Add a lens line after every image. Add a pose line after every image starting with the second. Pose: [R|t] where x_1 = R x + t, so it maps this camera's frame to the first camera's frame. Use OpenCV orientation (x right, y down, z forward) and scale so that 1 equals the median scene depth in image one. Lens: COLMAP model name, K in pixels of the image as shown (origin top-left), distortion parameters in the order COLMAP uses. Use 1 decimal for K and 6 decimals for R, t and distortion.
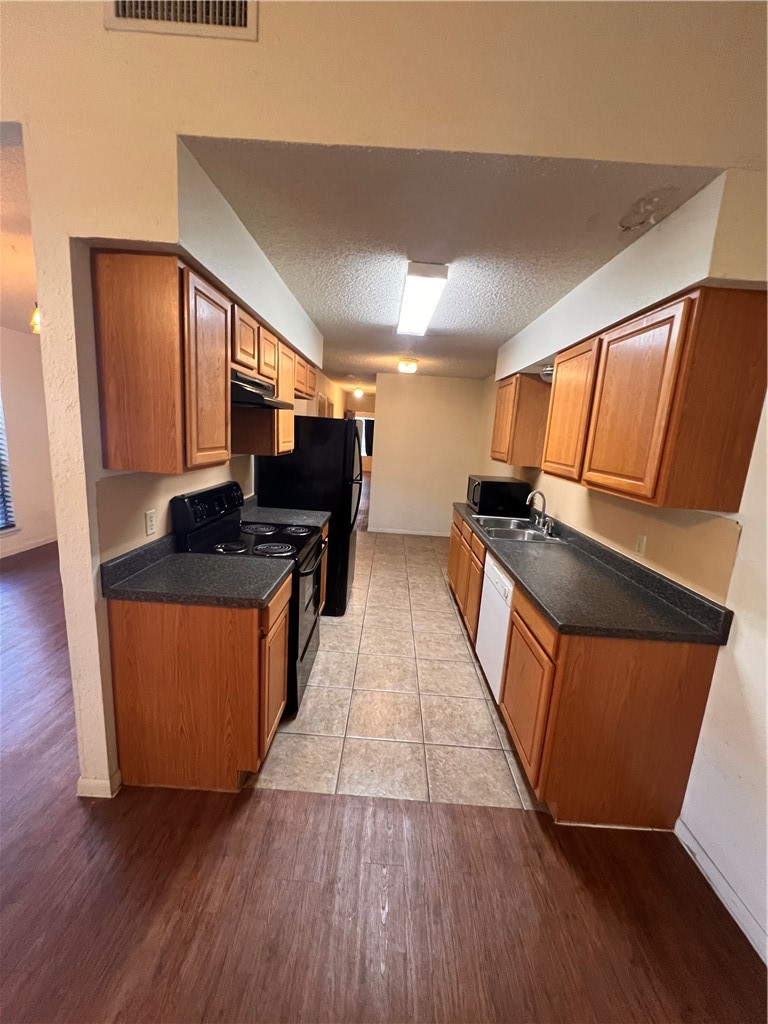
lens RADIAL K [[413.2, 0, 384.8], [0, 413.2, 510.4], [0, 0, 1]] dist [-0.002327, 0.000029]
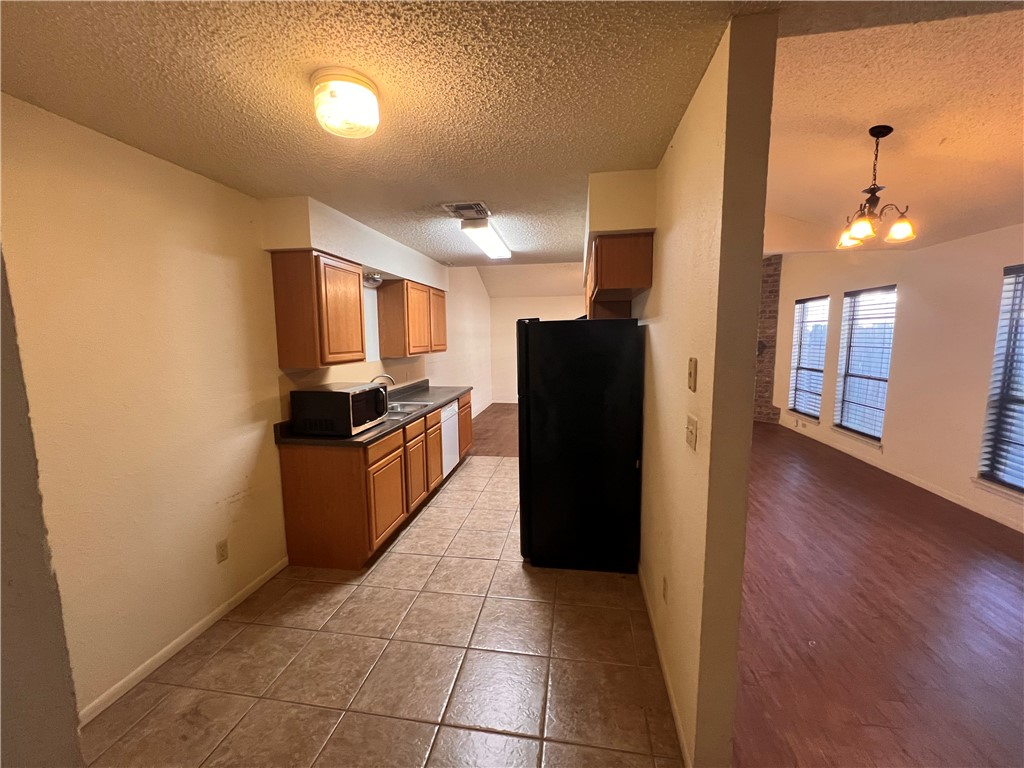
lens RADIAL K [[412.0, 0, 516.8], [0, 412.0, 384.6], [0, 0, 1]] dist [-0.001815, 0.000372]
pose [[-0.989733, -0.070845, 0.124134, -0.162413], [-0.028711, 0.949353, 0.312896, -0.369840], [-0.140015, 0.306120, -0.941640, 1.873037]]
